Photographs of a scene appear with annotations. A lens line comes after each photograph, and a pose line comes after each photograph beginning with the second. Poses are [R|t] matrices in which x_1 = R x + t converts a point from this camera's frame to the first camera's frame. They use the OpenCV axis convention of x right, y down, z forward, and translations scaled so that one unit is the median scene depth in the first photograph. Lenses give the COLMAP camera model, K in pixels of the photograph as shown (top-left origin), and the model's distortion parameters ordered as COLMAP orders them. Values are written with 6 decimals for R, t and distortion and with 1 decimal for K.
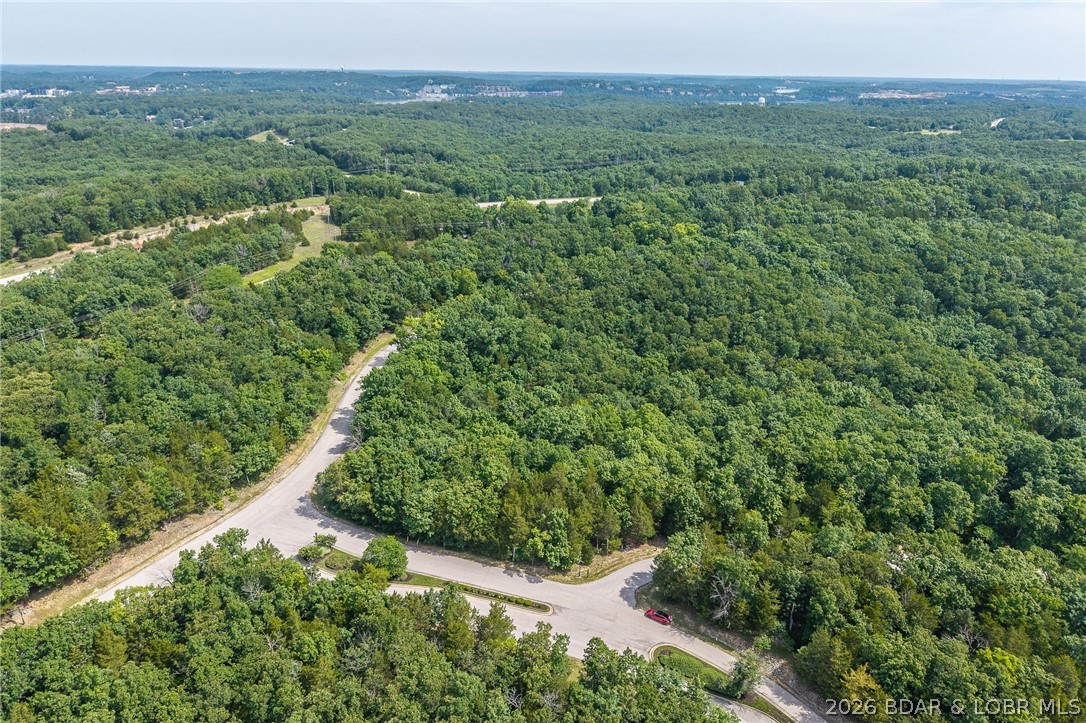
lens RADIAL K [[745.9, 0, 555.3], [0, 745.9, 346.2], [0, 0, 1]] dist [0.032332, -0.027289]
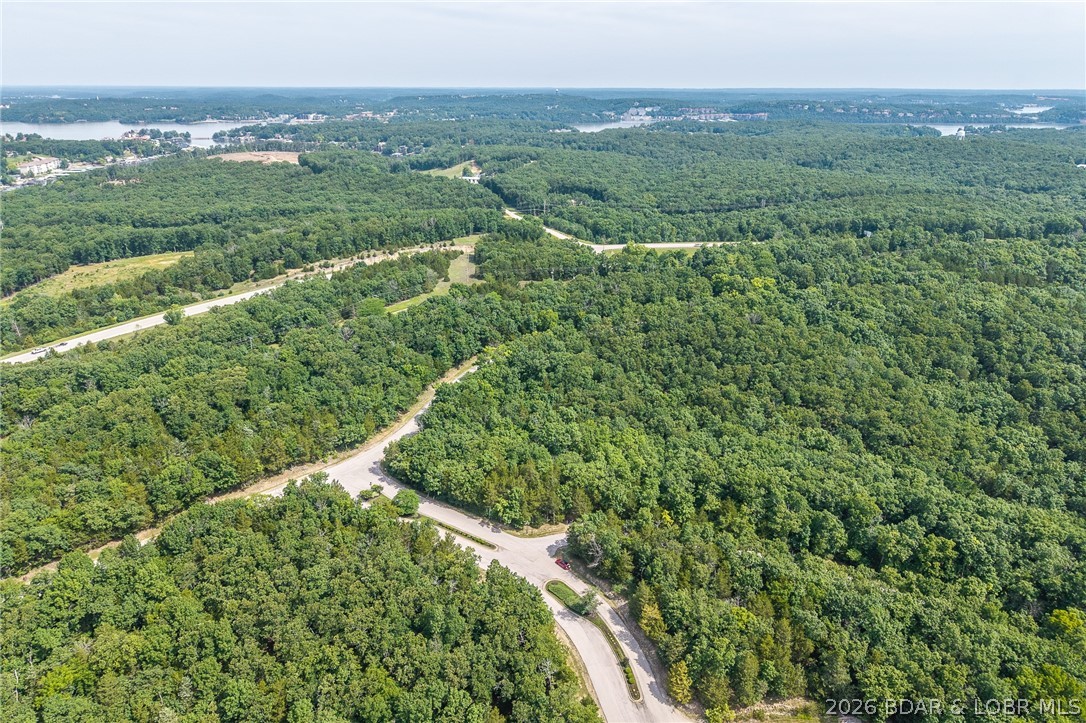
lens RADIAL K [[748.0, 0, 561.1], [0, 748.0, 328.6], [0, 0, 1]] dist [0.056601, -0.053985]
pose [[0.965271, 0.076353, -0.249846, 0.370165], [-0.086795, 0.995743, -0.031031, -0.055130], [0.246413, 0.051639, 0.967788, -0.398790]]
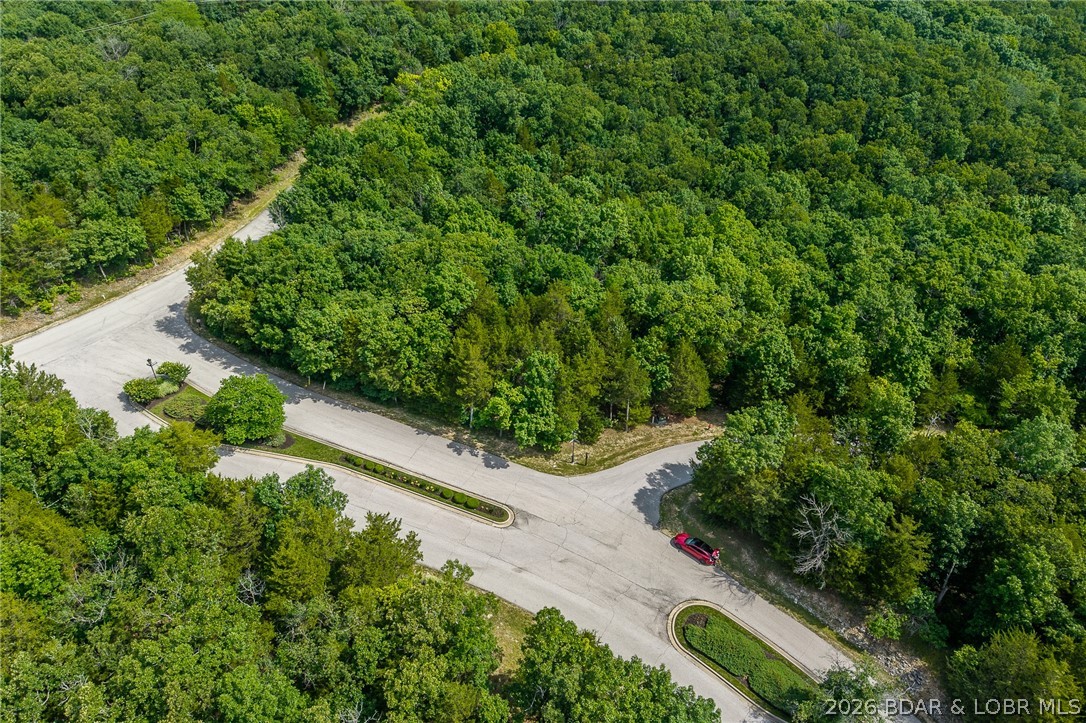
lens RADIAL K [[746.8, 0, 543.0], [0, 746.8, 361.5], [0, 0, 1]] dist [0.054630, -0.079192]
pose [[0.989144, 0.077347, -0.124949, 0.064217], [-0.045840, 0.970250, 0.237727, 0.070109], [0.139619, -0.229418, 0.963262, 0.355596]]
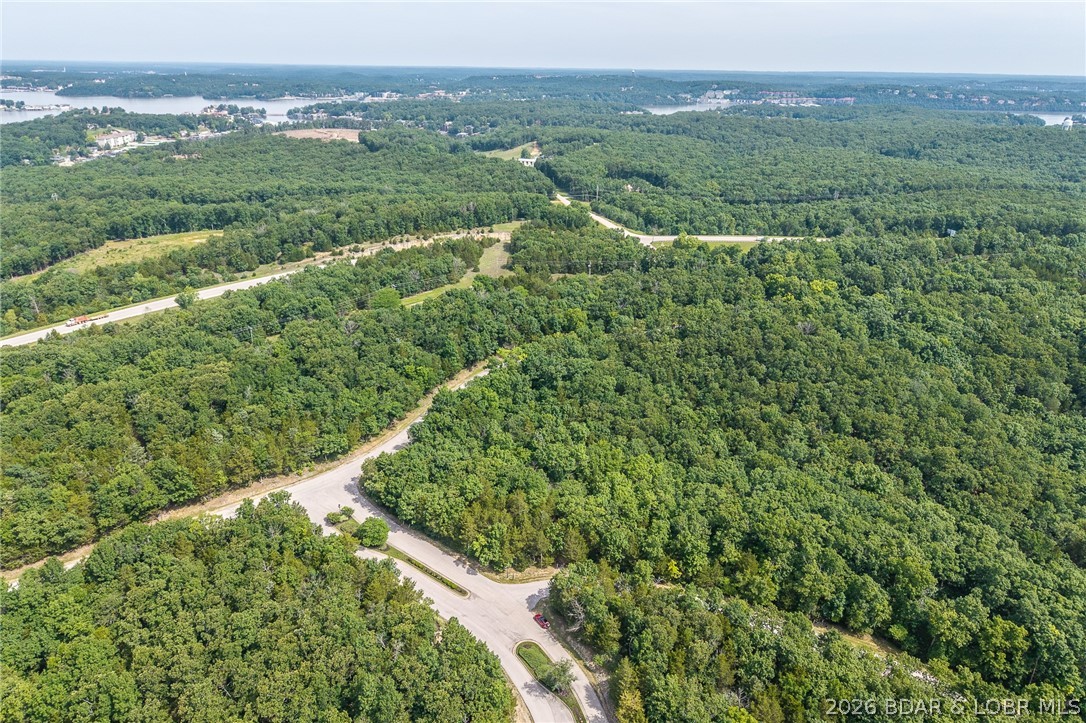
lens RADIAL K [[751.6, 0, 556.5], [0, 751.6, 325.6], [0, 0, 1]] dist [0.035445, -0.024416]
pose [[0.932584, 0.123146, -0.339296, 0.419816], [-0.131745, 0.991281, -0.002331, -0.116574], [0.336050, 0.046874, 0.940677, -0.199656]]
